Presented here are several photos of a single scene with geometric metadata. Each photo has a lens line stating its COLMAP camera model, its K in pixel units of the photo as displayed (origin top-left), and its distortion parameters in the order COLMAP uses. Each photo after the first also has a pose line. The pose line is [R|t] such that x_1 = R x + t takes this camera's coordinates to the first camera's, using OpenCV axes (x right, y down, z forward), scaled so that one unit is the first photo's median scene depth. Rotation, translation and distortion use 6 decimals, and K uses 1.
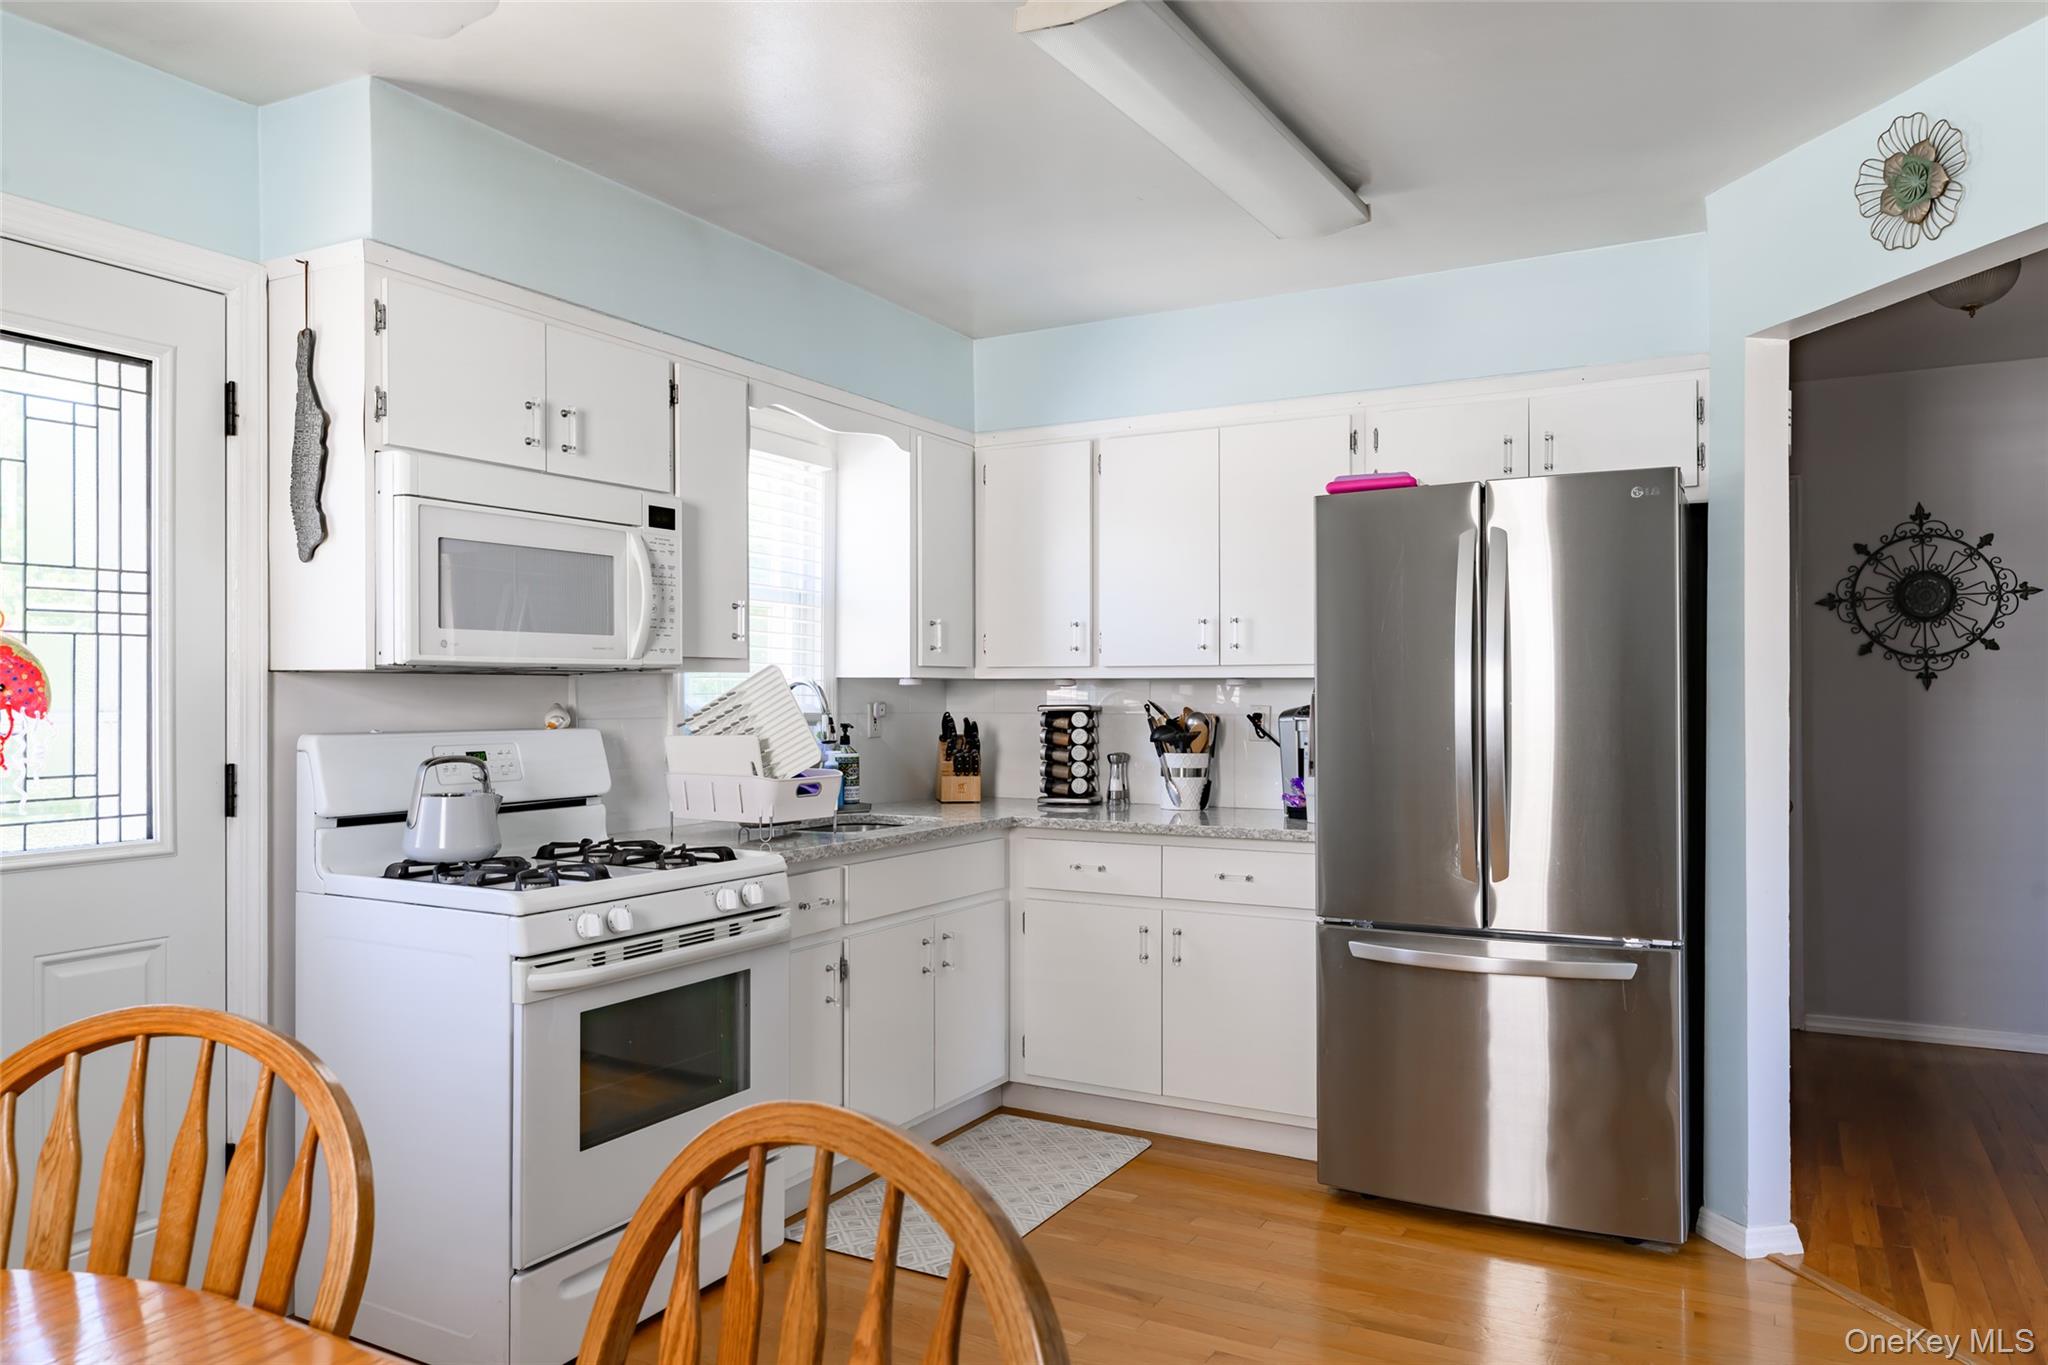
lens RADIAL K [[1375.4, 0, 1025.5], [0, 1375.4, 689.7], [0, 0, 1]] dist [-0.002113, 0.001391]
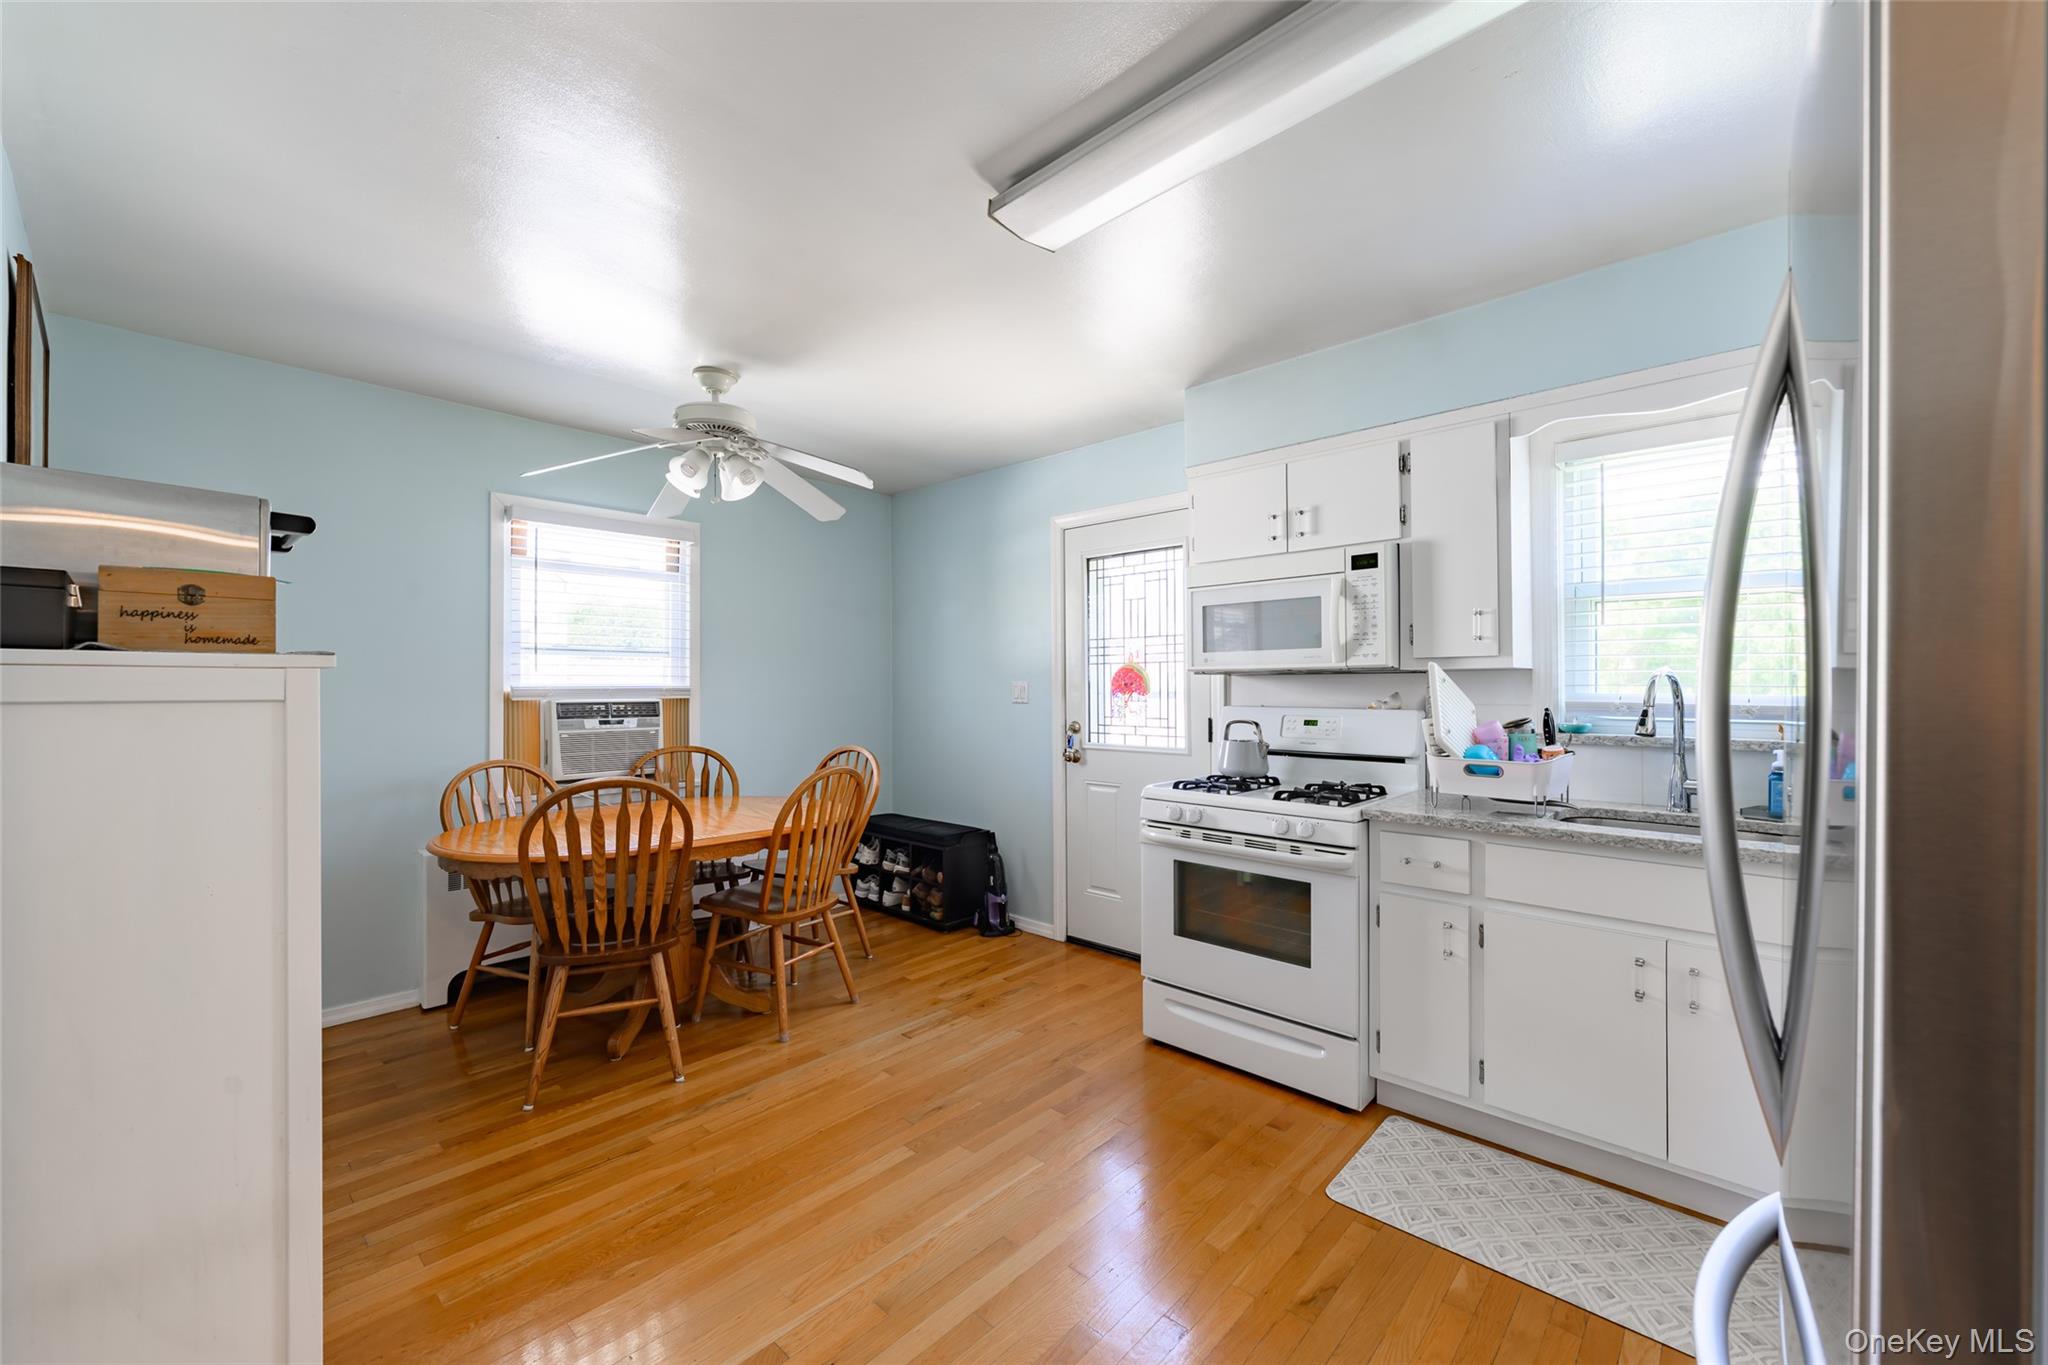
lens RADIAL K [[809.7, 0, 1019.6], [0, 809.7, 677.6], [0, 0, 1]] dist [-0.000922, 0.000070]
pose [[-0.241629, -0.008717, -0.970329, 0.684747], [0.005237, 0.999933, -0.010287, 0.001200], [0.970354, -0.007567, -0.241568, 0.929828]]
